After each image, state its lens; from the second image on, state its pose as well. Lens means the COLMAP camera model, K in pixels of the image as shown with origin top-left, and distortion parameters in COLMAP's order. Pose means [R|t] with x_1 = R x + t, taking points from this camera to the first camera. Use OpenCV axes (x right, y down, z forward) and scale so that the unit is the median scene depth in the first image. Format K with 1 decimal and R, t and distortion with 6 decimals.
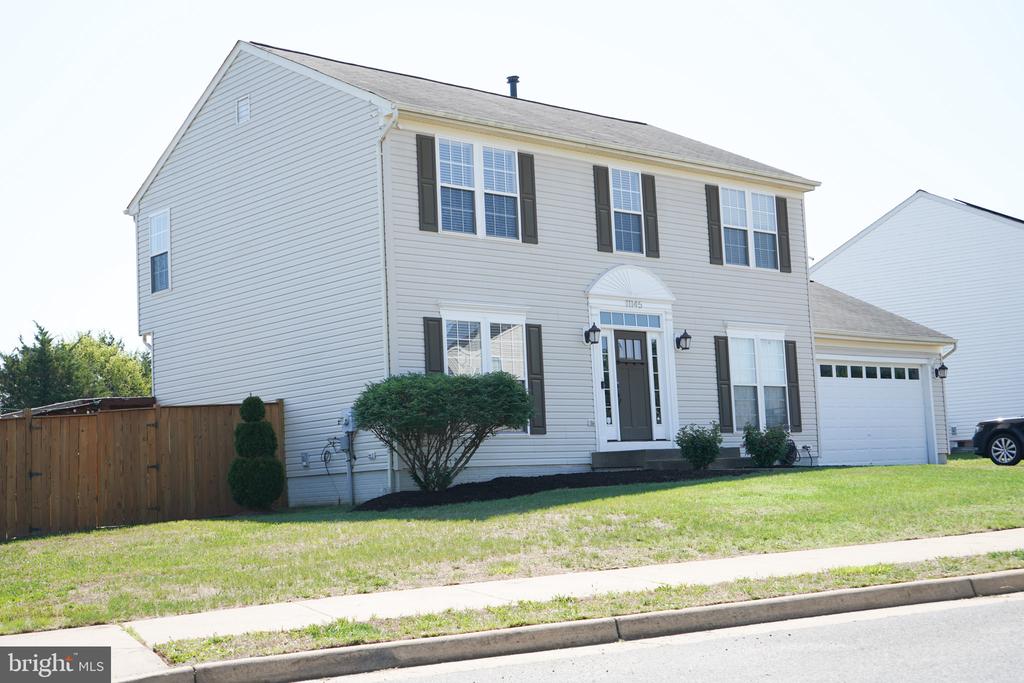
lens RADIAL K [[1342.8, 0, 512.0], [0, 1342.8, 341.5], [0, 0, 1]] dist [-0.004517, -0.009996]
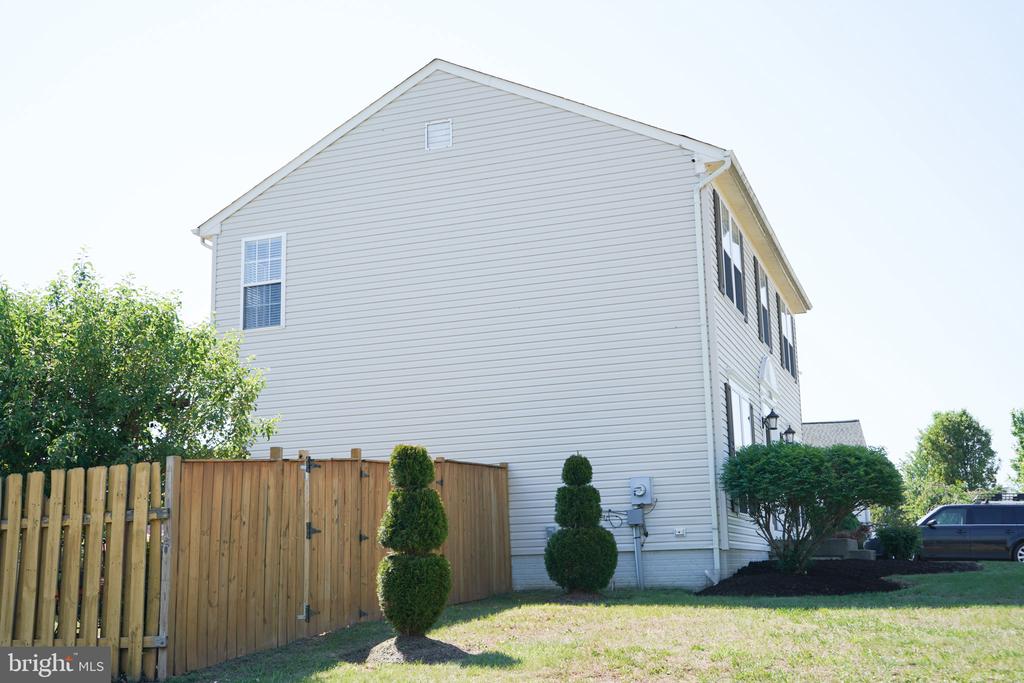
lens RADIAL K [[1127.9, 0, 512.0], [0, 1127.9, 341.5], [0, 0, 1]] dist [0.011794, 0.004553]
pose [[0.885331, 0.116621, 0.450099, -0.471717], [-0.066197, 0.989788, -0.126248, 0.053004], [-0.460226, 0.081976, 0.884009, 0.326706]]
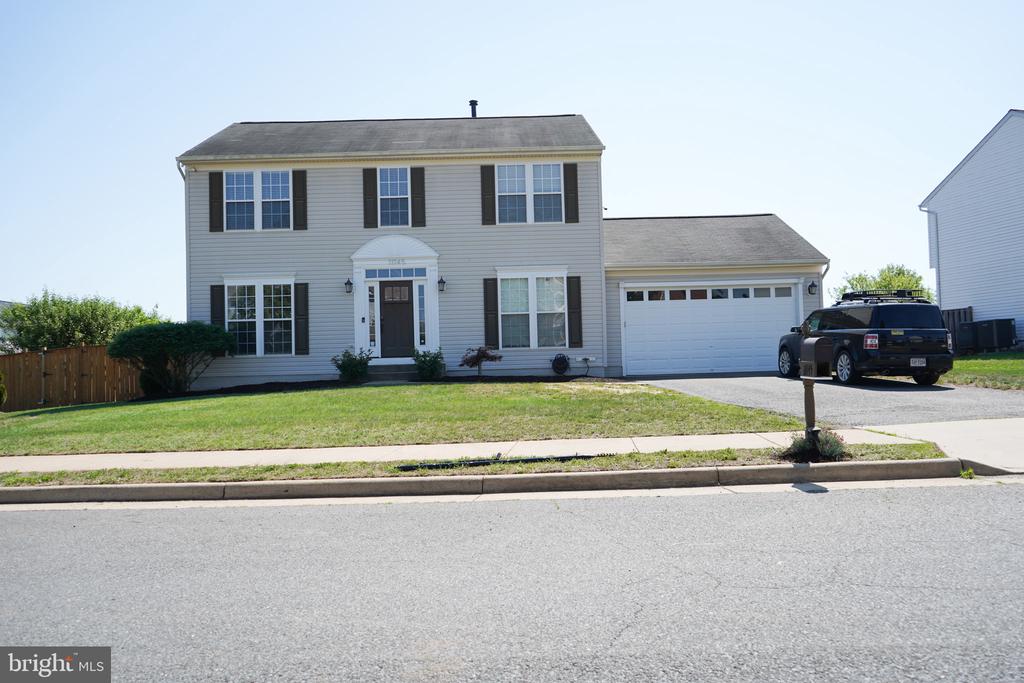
lens RADIAL K [[779.4, 0, 512.0], [0, 779.4, 341.5], [0, 0, 1]] dist [-0.024697, 0.000693]
pose [[0.765943, 0.000878, -0.642908, 0.714838], [0.063151, 0.995060, 0.076596, 0.000645], [0.639799, -0.099268, 0.762104, 0.434985]]
